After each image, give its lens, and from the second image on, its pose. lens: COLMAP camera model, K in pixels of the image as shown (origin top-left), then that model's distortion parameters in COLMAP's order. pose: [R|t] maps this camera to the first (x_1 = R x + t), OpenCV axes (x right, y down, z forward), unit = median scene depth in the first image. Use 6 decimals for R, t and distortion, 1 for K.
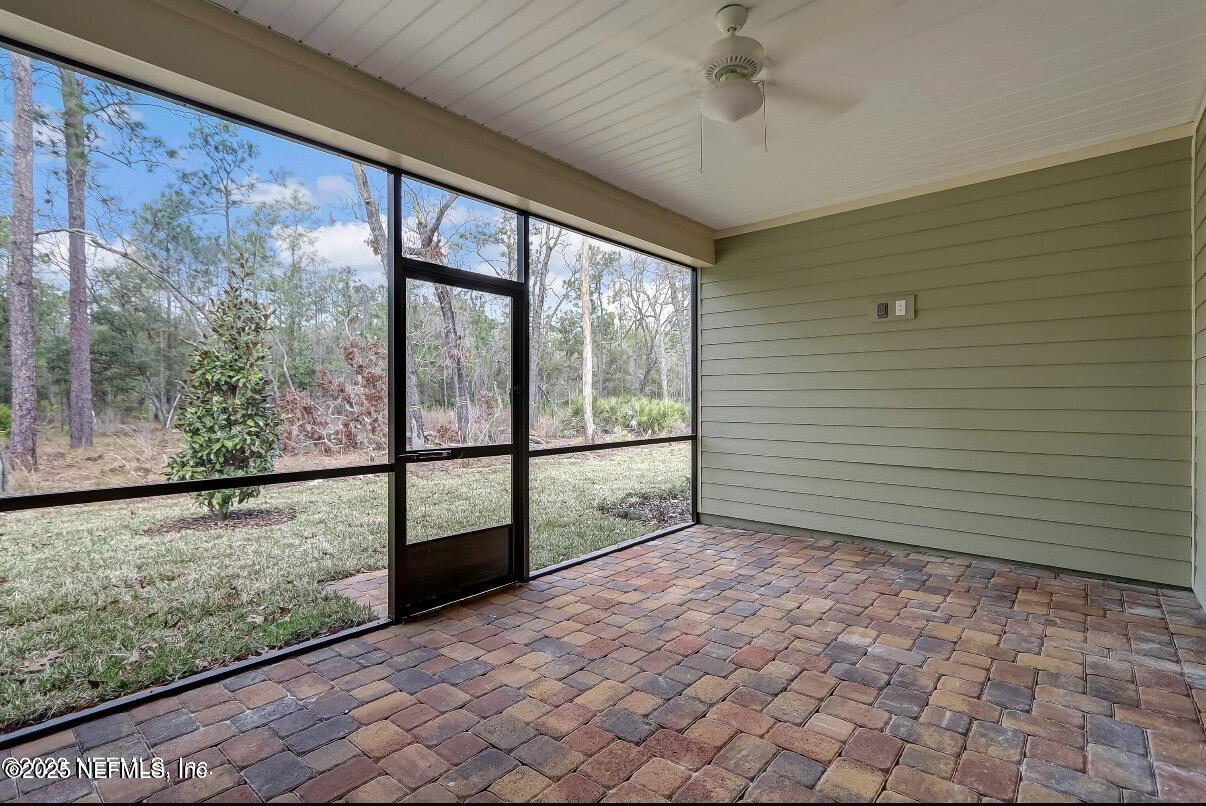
lens RADIAL K [[552.2, 0, 594.2], [0, 552.2, 400.1], [0, 0, 1]] dist [0.004917, 0.000948]
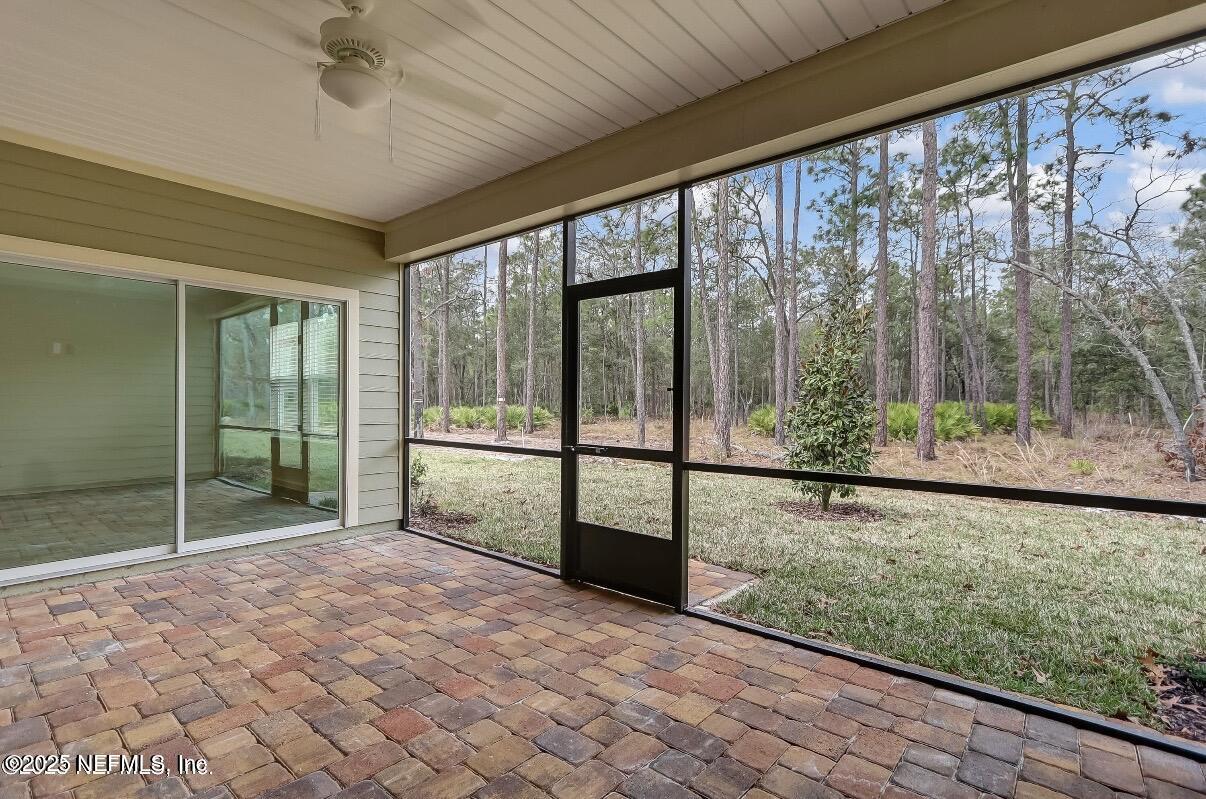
lens RADIAL K [[552.2, 0, 595.1], [0, 552.2, 404.7], [0, 0, 1]] dist [0.004917, 0.000948]
pose [[0.030464, 0.008047, -0.999503, 0.823442], [-0.003559, 0.999962, 0.007942, -0.003939], [0.999530, 0.003315, 0.030491, 0.943004]]
